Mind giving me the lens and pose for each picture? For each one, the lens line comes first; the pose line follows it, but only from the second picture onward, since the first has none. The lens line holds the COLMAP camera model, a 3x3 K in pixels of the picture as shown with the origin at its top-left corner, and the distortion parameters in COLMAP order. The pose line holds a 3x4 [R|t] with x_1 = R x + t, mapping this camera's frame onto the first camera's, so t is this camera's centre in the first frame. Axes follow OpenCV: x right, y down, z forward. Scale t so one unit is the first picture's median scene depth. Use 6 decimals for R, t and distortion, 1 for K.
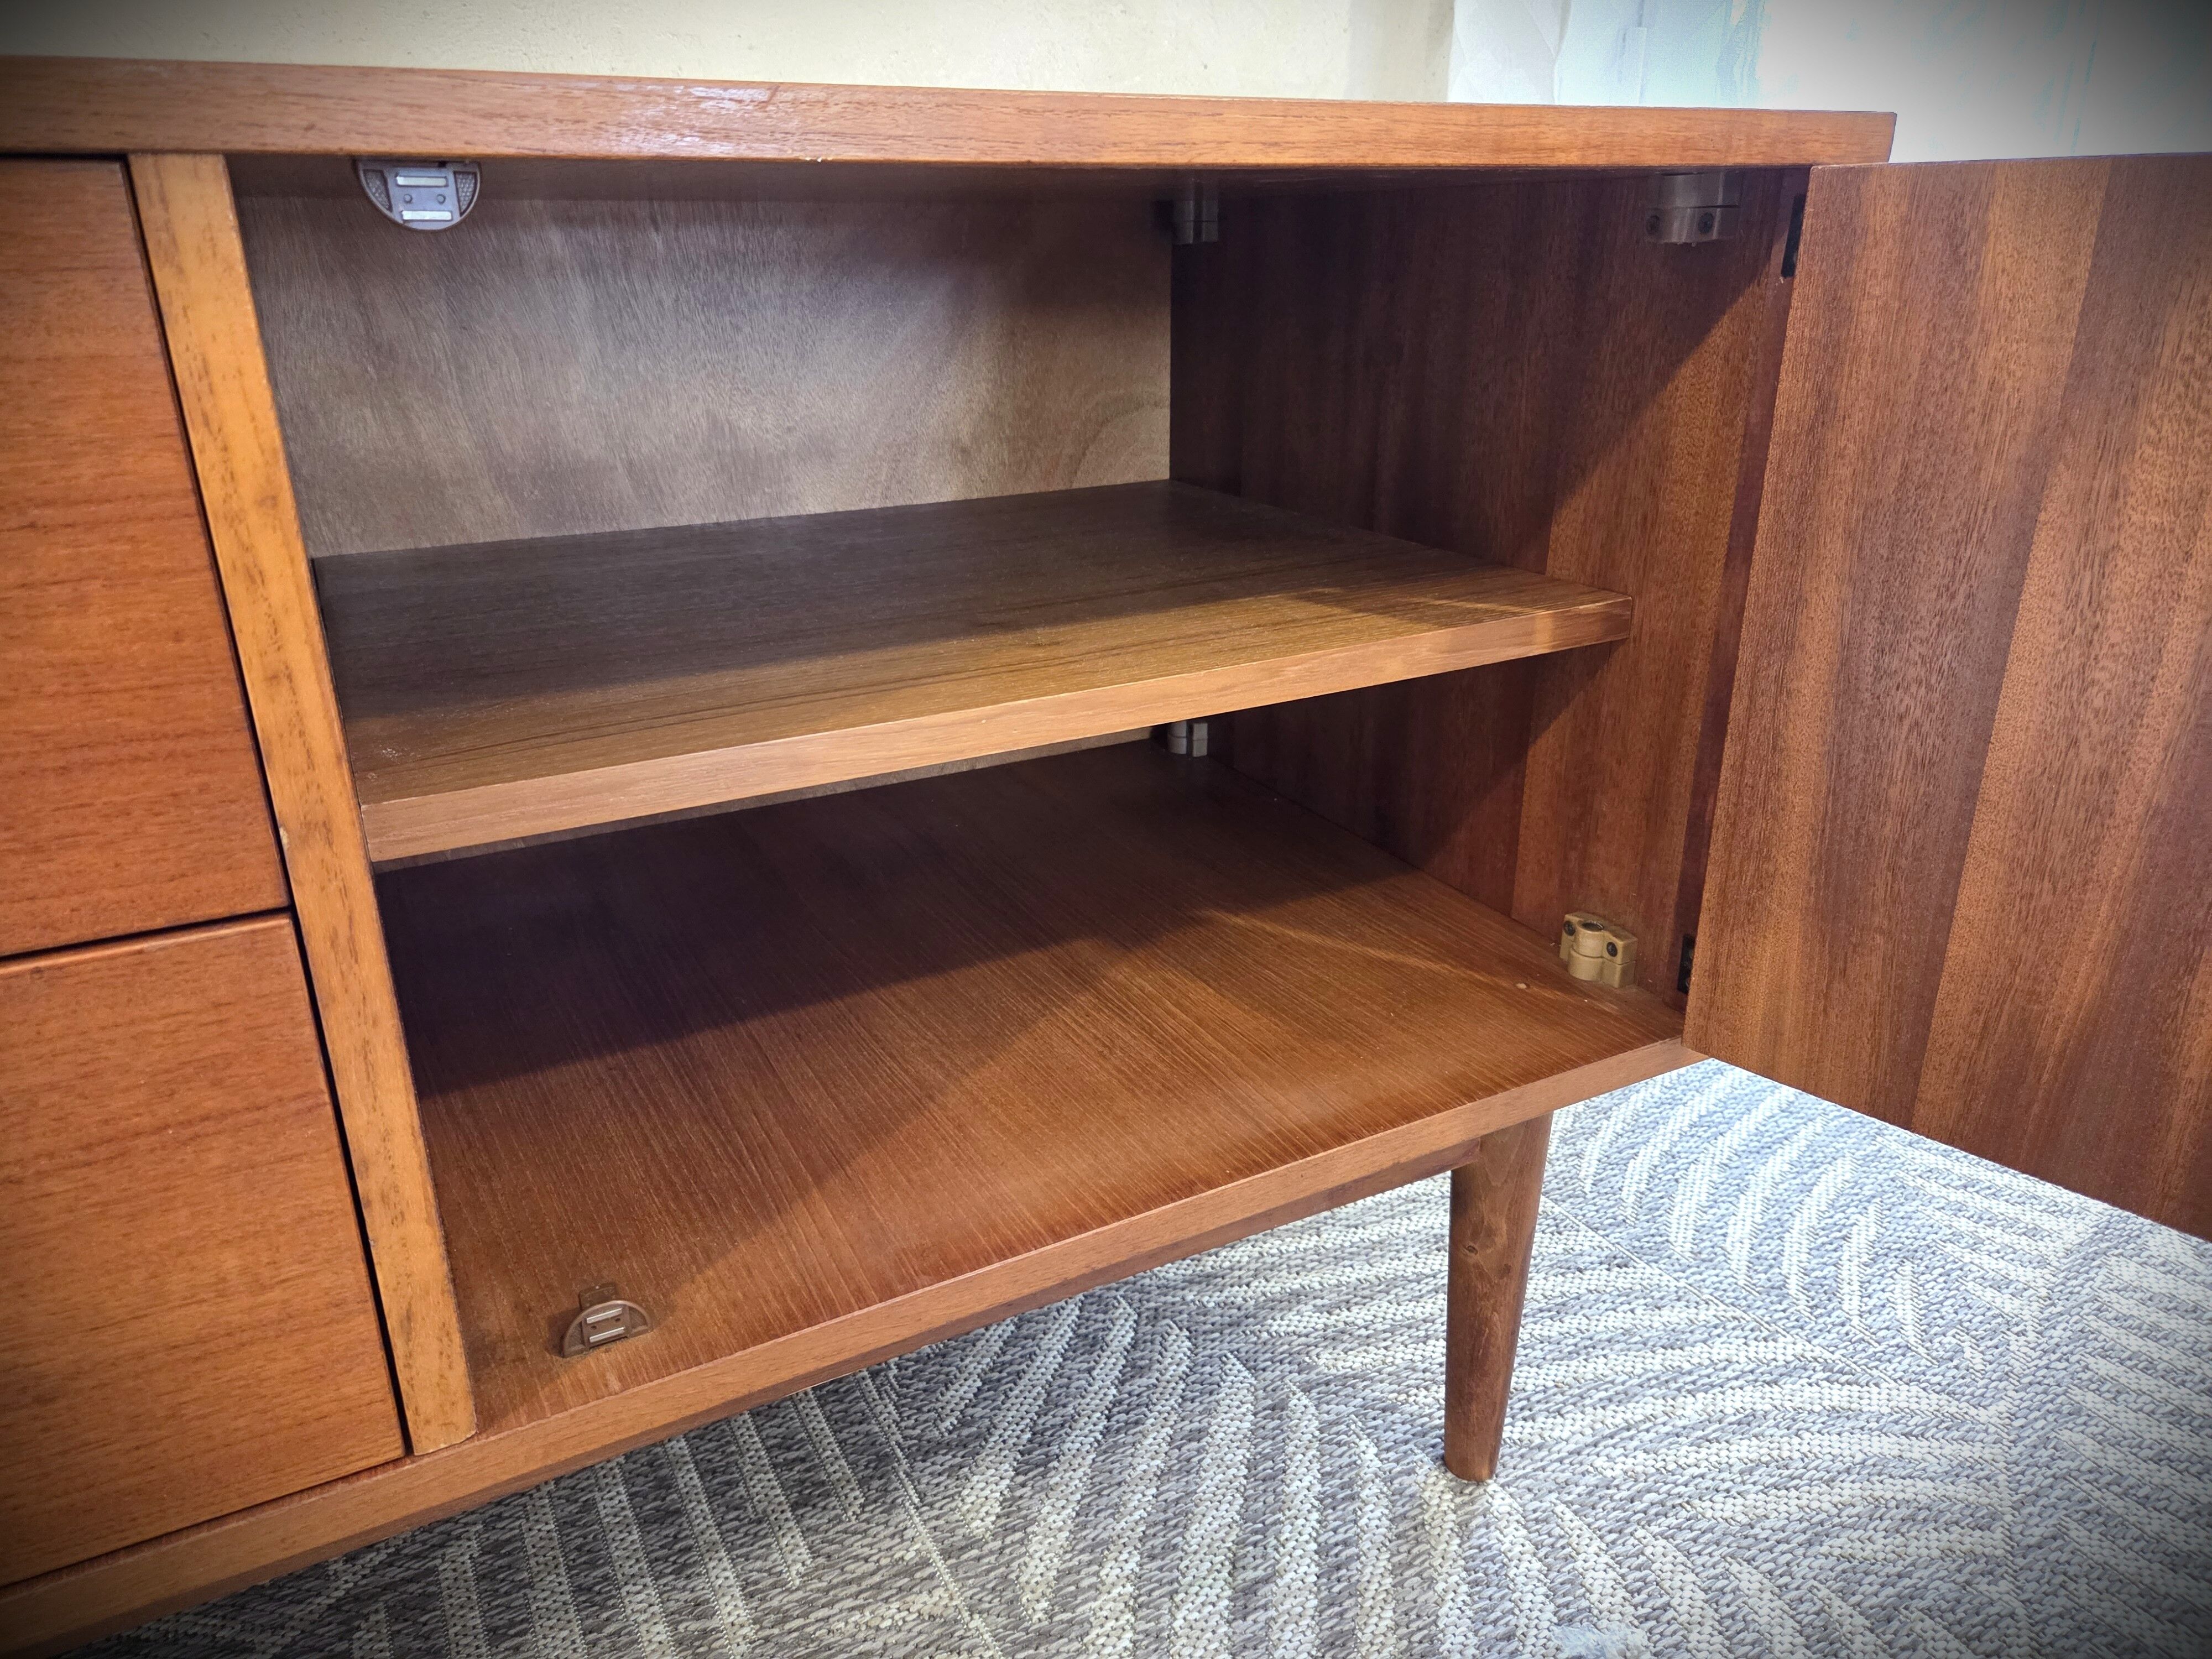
lens RADIAL K [[1497.3, 0, 1106.8], [0, 1497.3, 816.7], [0, 0, 1]] dist [0.062015, -0.049693]
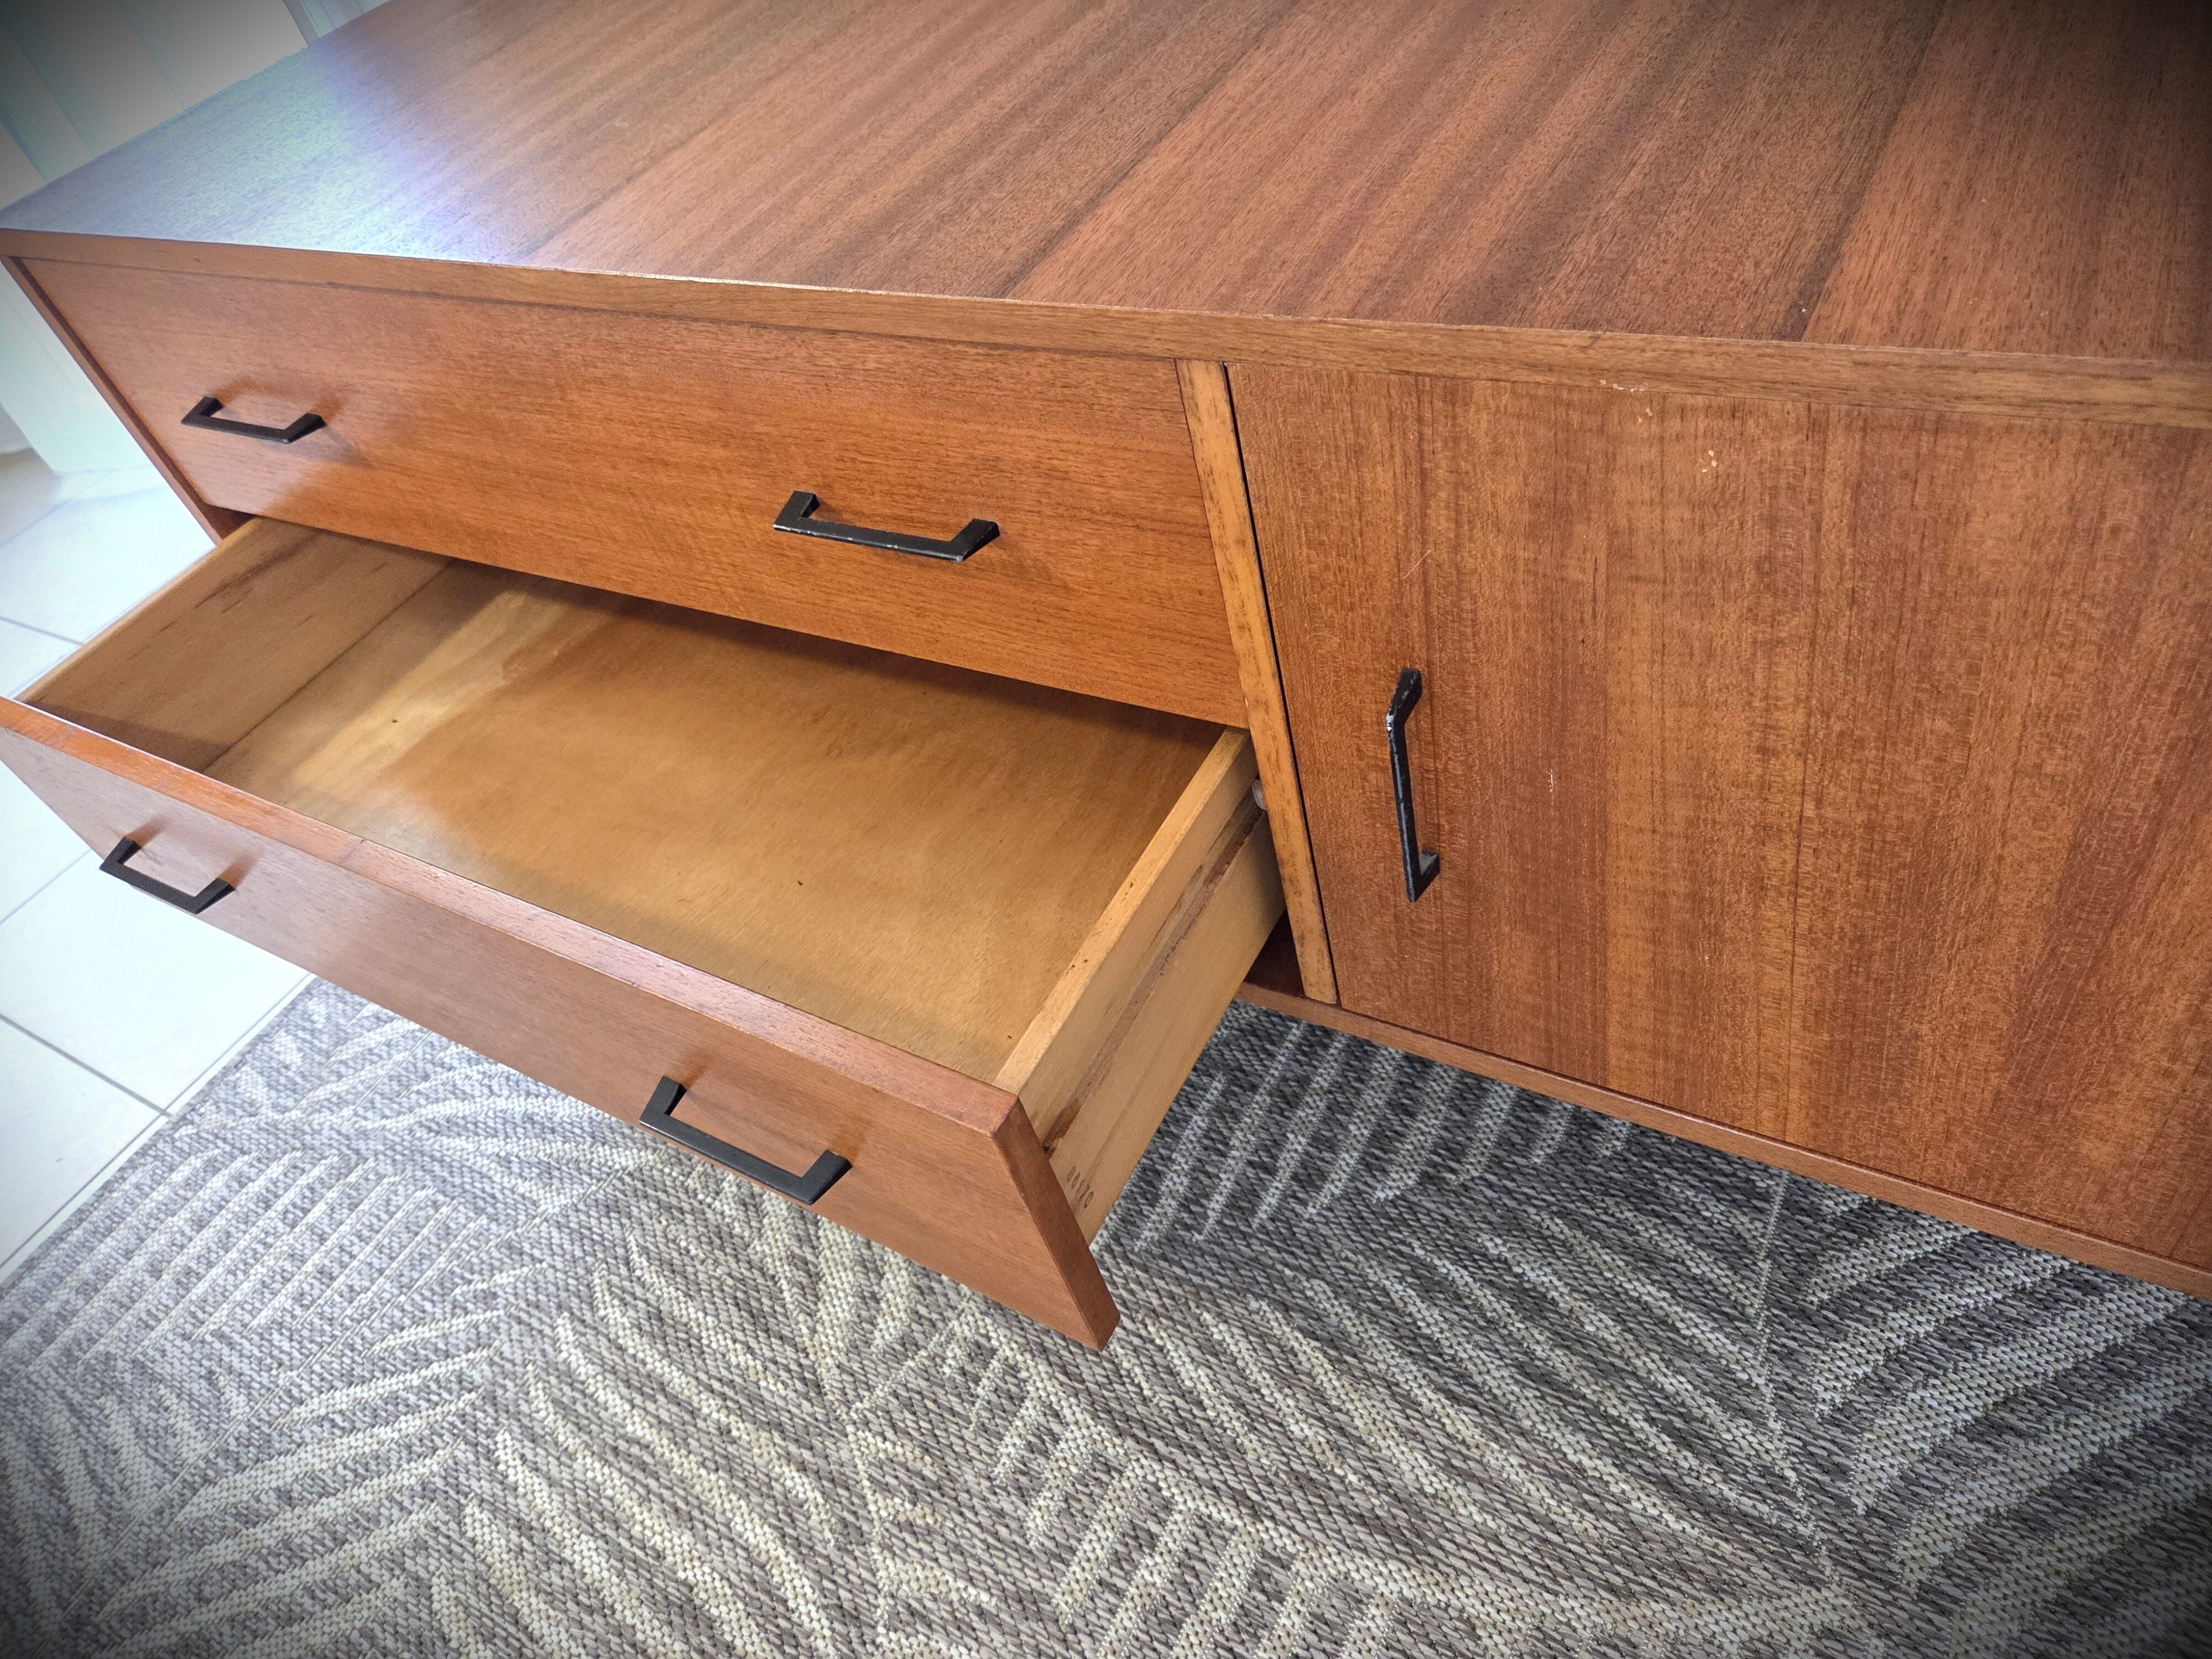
lens RADIAL K [[1497.3, 0, 1089.9], [0, 1497.3, 805.8], [0, 0, 1]] dist [0.062015, -0.049693]
pose [[0.519401, 0.514466, -0.682310, 0.257444], [-0.094470, 0.828138, 0.552506, -0.374838], [0.849293, -0.222514, 0.478737, 0.029458]]
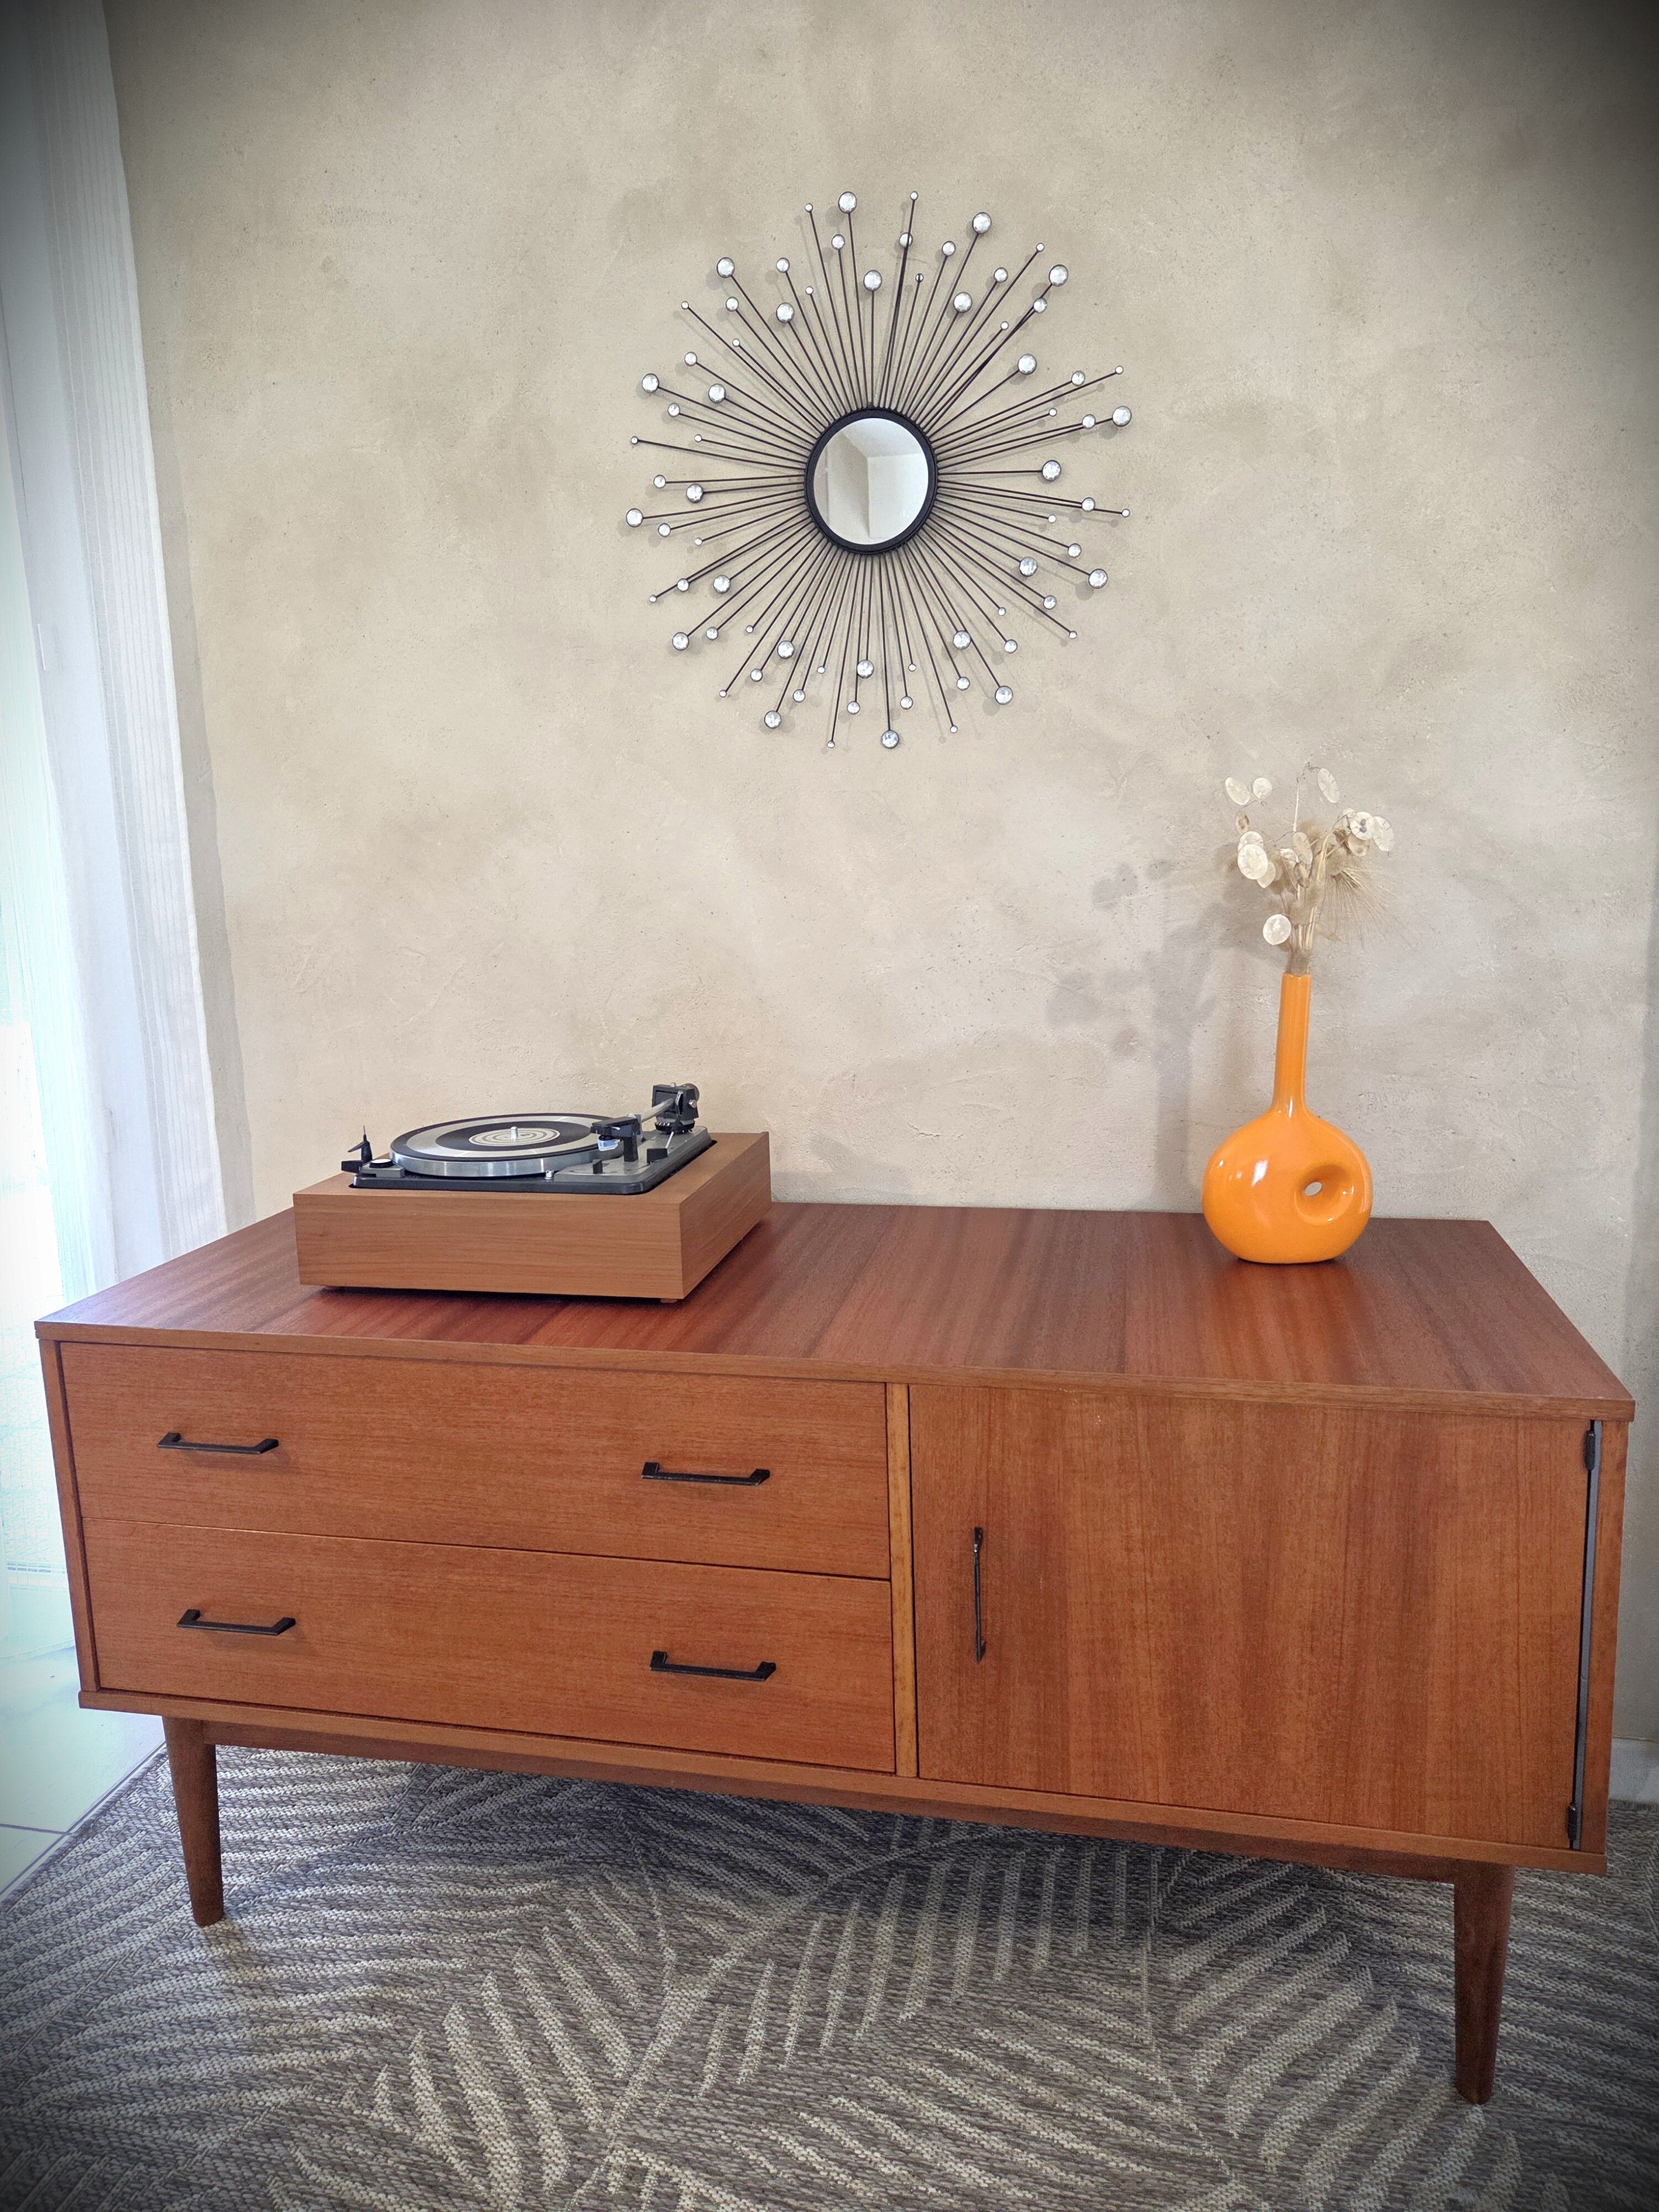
lens RADIAL K [[1497.3, 0, 831.2], [0, 1497.3, 1094.6], [0, 0, 1]] dist [0.062015, -0.049693]
pose [[0.765542, 0.098994, -0.635725, 0.669364], [-0.209124, 0.972726, -0.100357, -0.304986], [0.608451, 0.209773, 0.765364, -0.901673]]
